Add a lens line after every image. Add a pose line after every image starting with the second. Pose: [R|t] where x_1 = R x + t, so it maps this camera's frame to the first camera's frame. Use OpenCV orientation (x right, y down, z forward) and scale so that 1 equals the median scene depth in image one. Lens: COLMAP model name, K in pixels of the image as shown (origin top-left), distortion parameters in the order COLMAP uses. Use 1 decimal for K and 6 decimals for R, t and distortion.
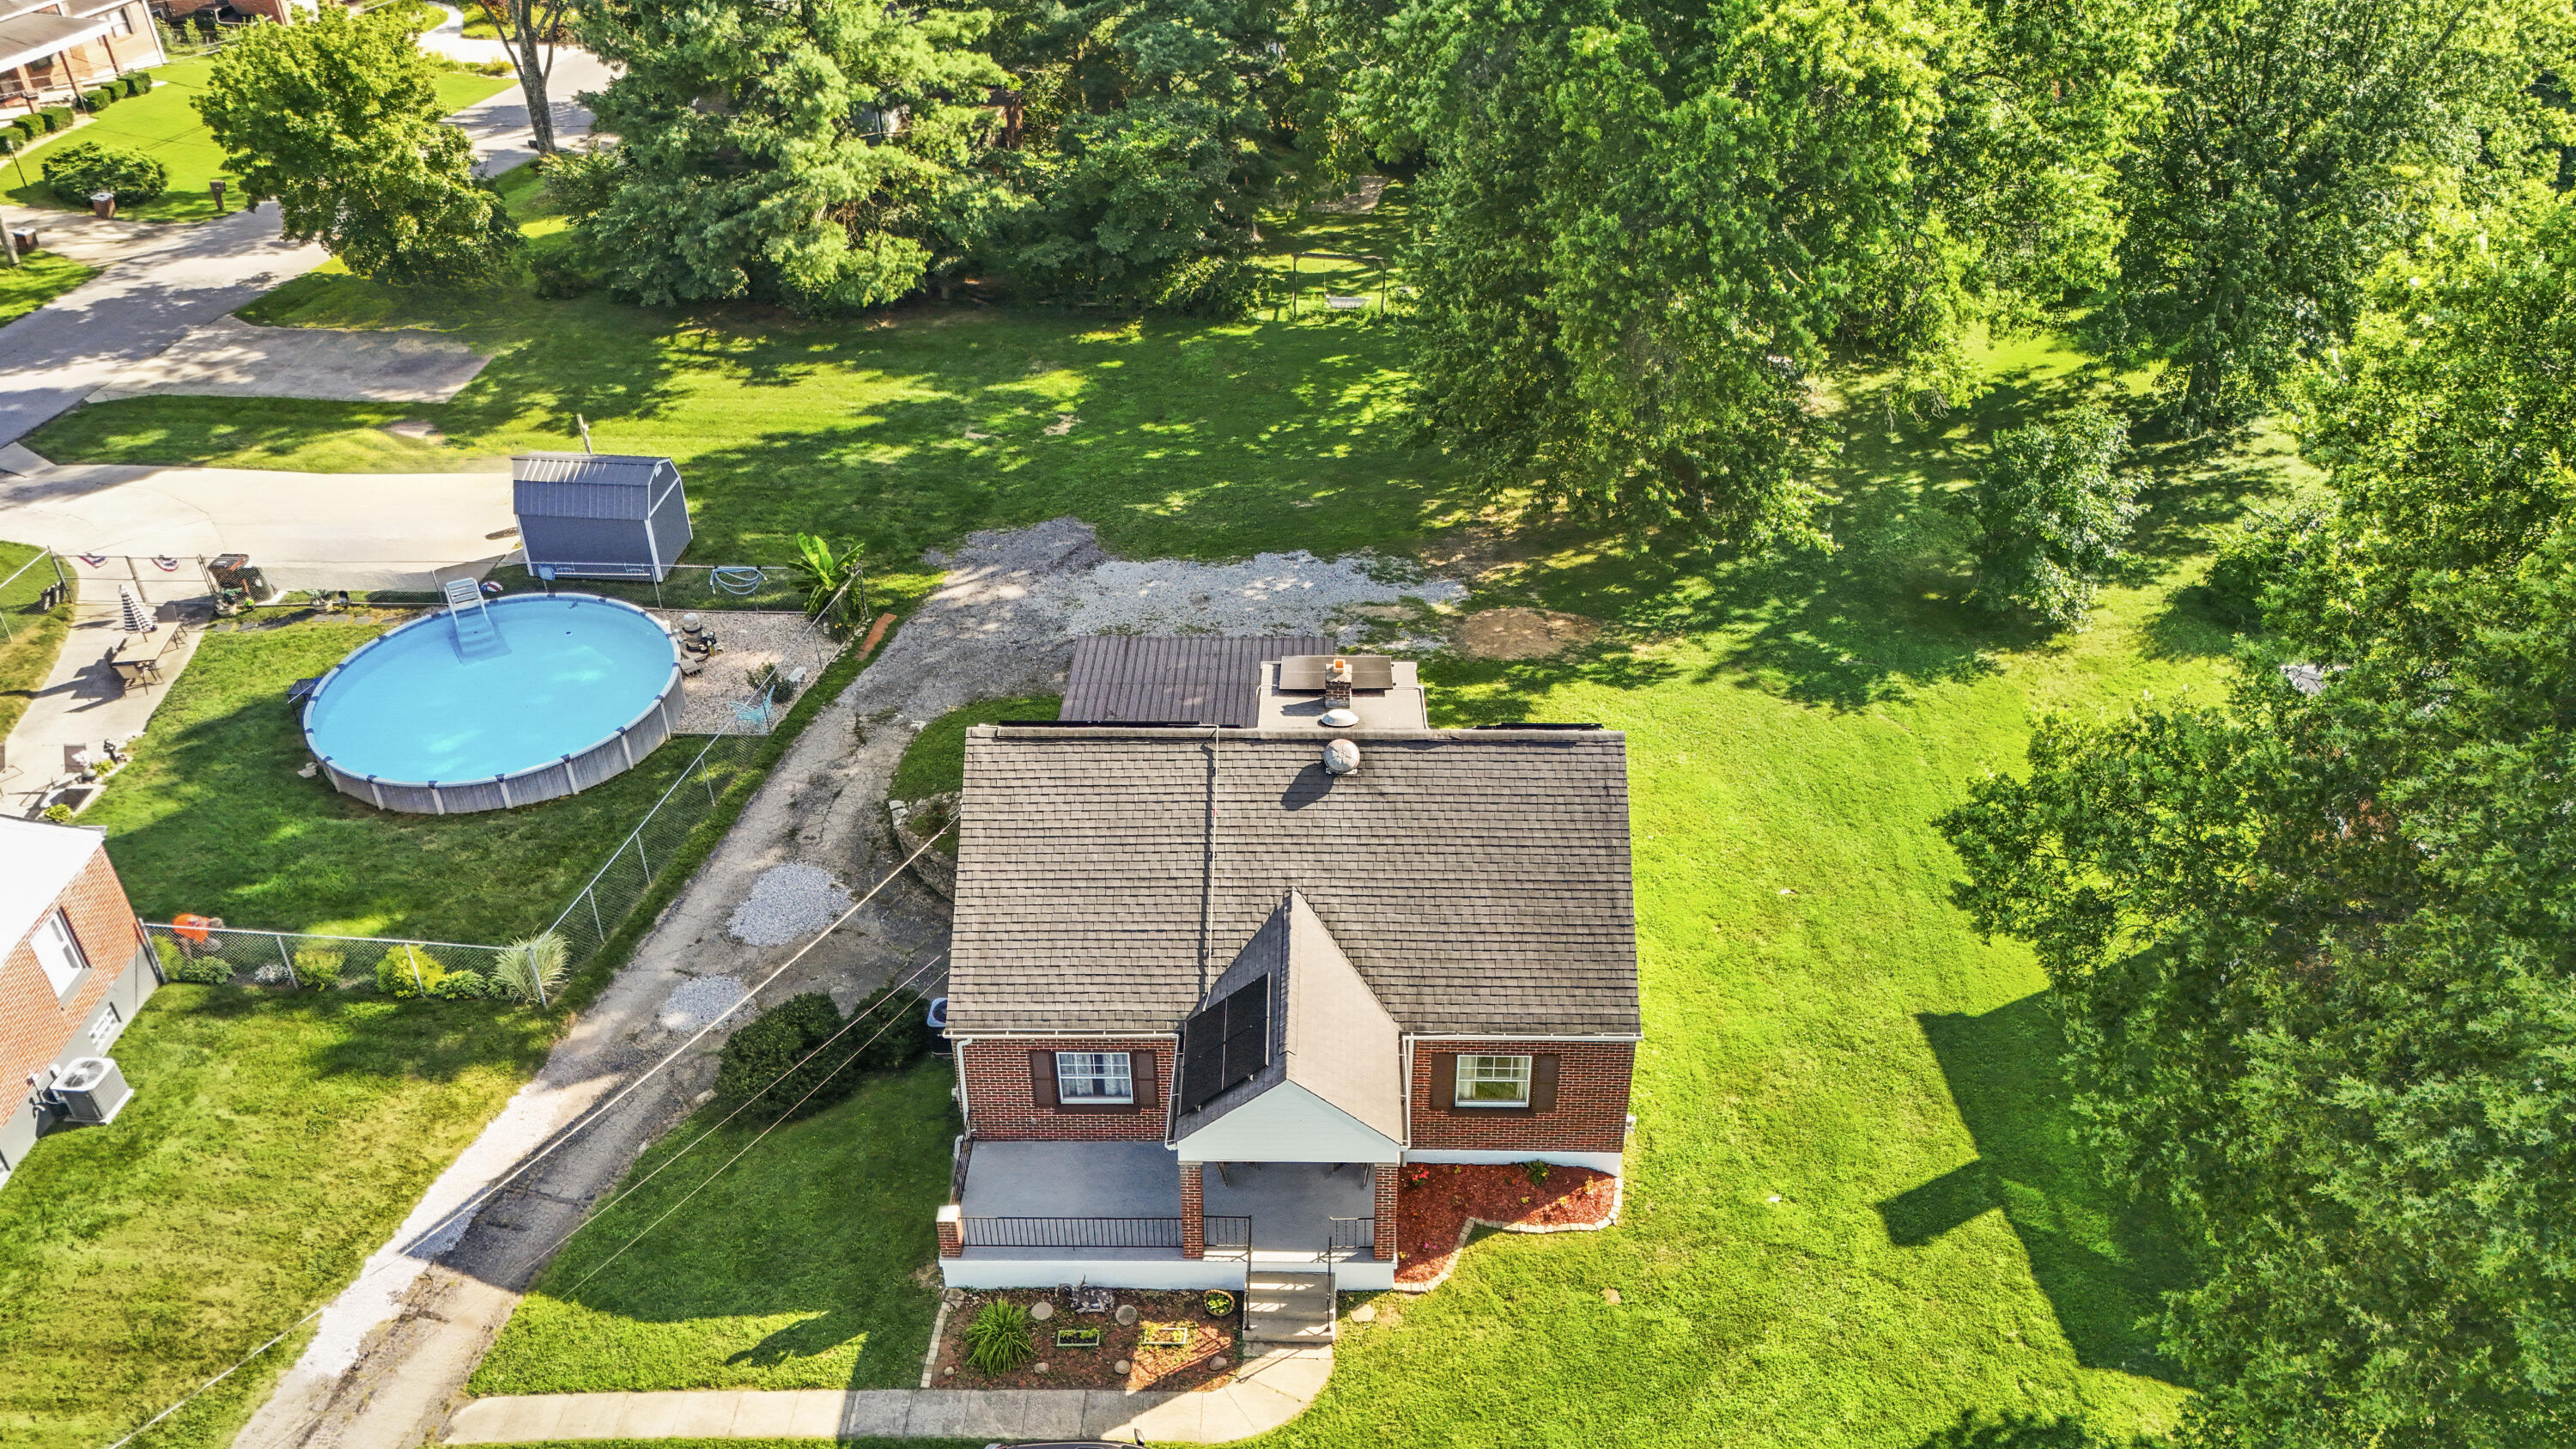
lens RADIAL K [[1898.4, 0, 1354.5], [0, 1898.4, 768.2], [0, 0, 1]] dist [0.038986, -0.032068]
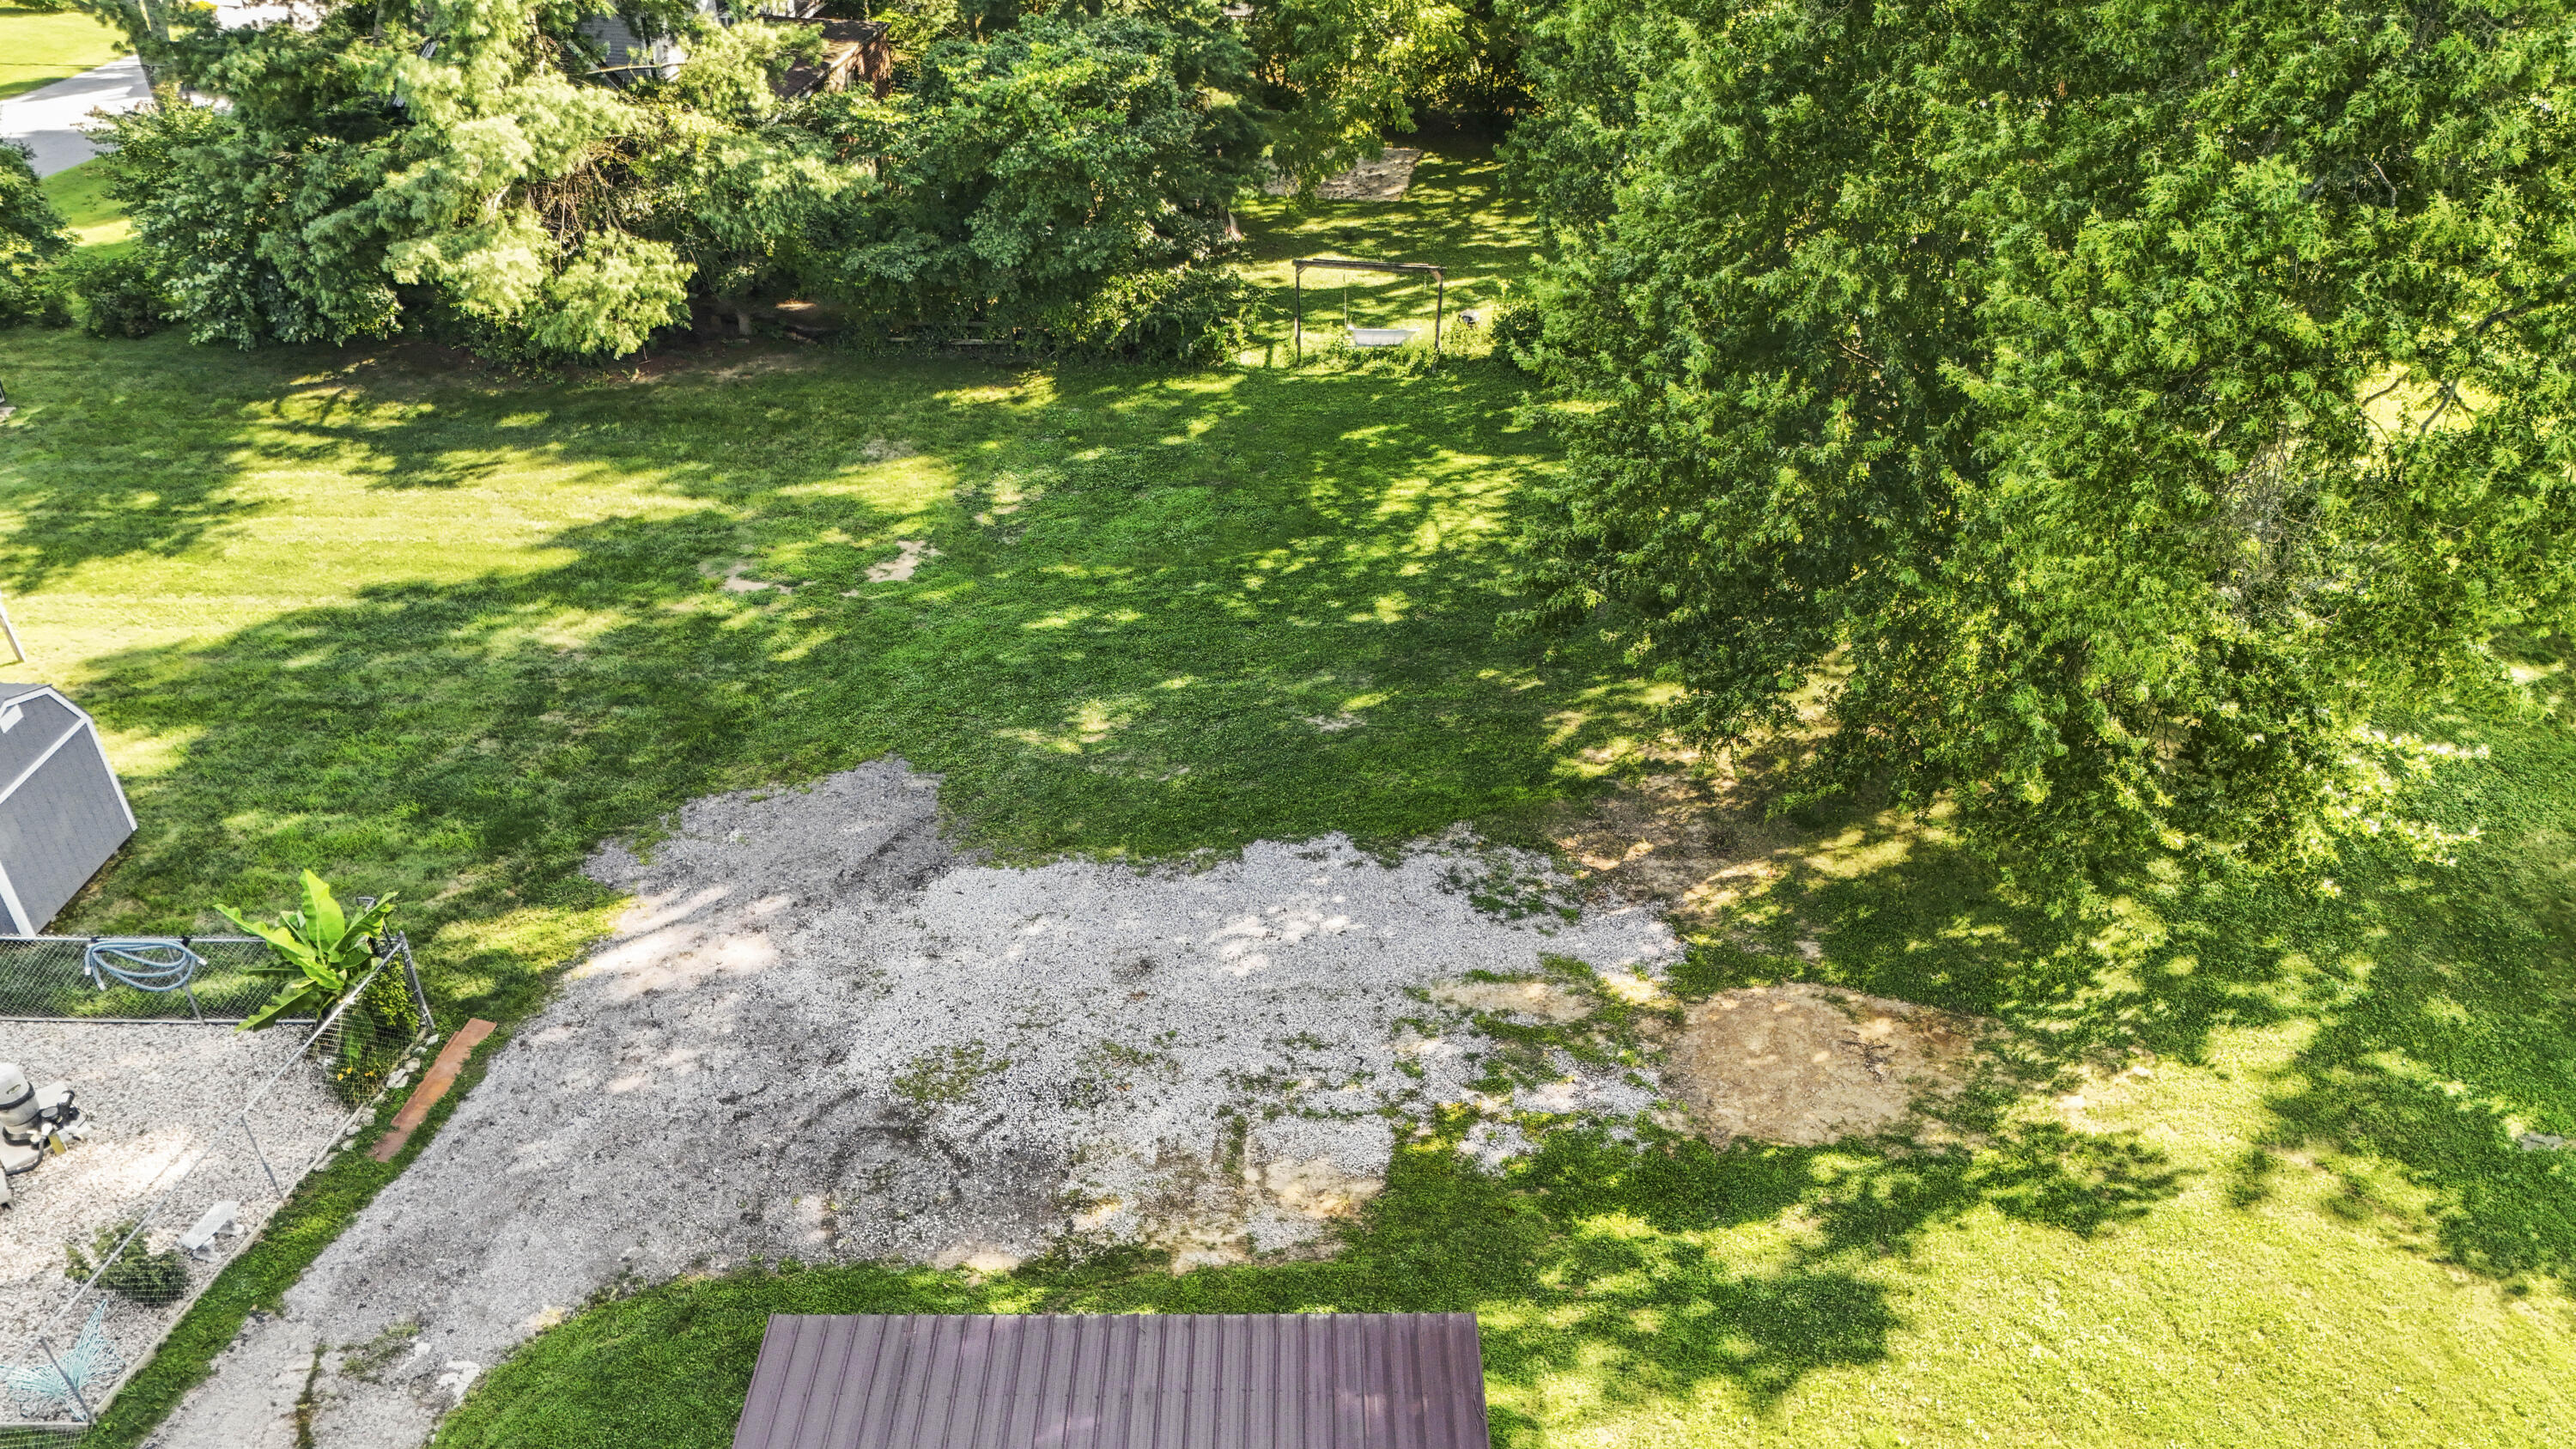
lens RADIAL K [[1898.4, 0, 1297.7], [0, 1898.4, 706.5], [0, 0, 1]] dist [0.038986, -0.032068]
pose [[0.999936, -0.002653, -0.011023, -0.028279], [0.002328, 0.999567, -0.029347, -0.119985], [0.011097, 0.029319, 0.999508, 0.431171]]
